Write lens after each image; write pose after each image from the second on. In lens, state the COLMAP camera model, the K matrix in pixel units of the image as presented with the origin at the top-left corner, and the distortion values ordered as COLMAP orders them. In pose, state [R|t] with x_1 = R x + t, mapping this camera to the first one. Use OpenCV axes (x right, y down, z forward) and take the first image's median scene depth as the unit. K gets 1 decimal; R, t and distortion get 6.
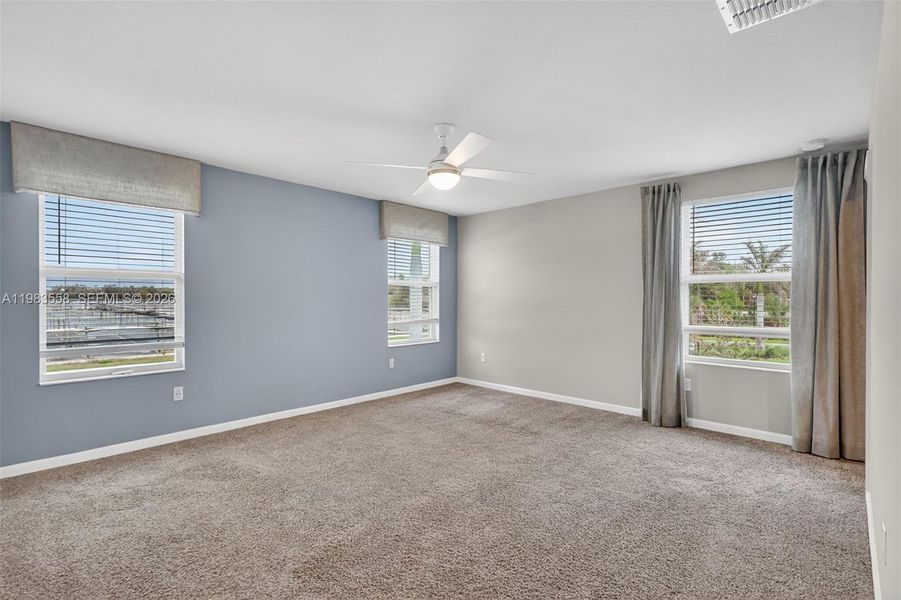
lens RADIAL K [[419.7, 0, 445.5], [0, 419.7, 303.1], [0, 0, 1]] dist [-0.000443, 0.000175]
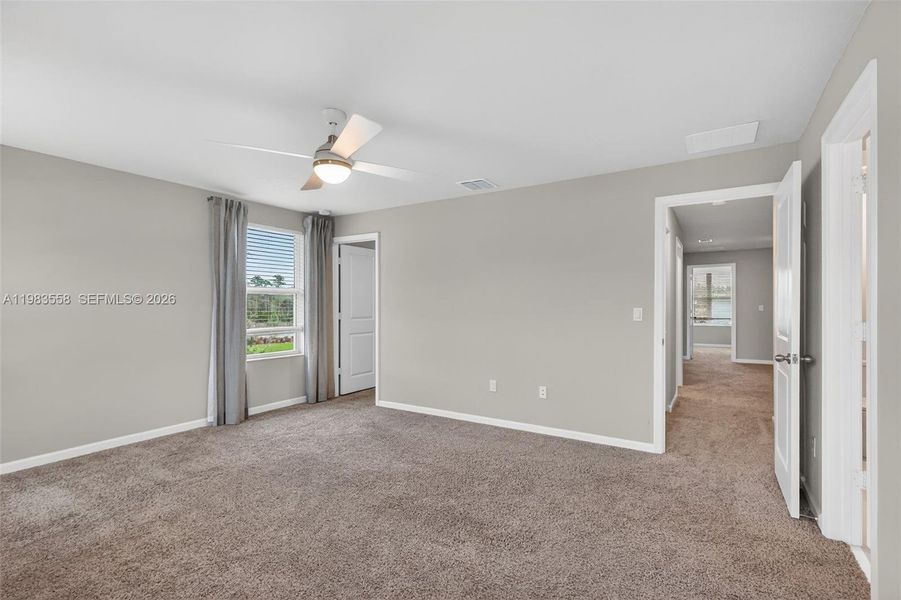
lens RADIAL K [[419.7, 0, 445.5], [0, 419.7, 303.1], [0, 0, 1]] dist [-0.000443, 0.000175]
pose [[-0.191788, 0.002396, 0.981434, -0.668885], [0.009350, 0.999956, -0.000614, -0.012164], [-0.981392, 0.009058, -0.191802, 0.688994]]
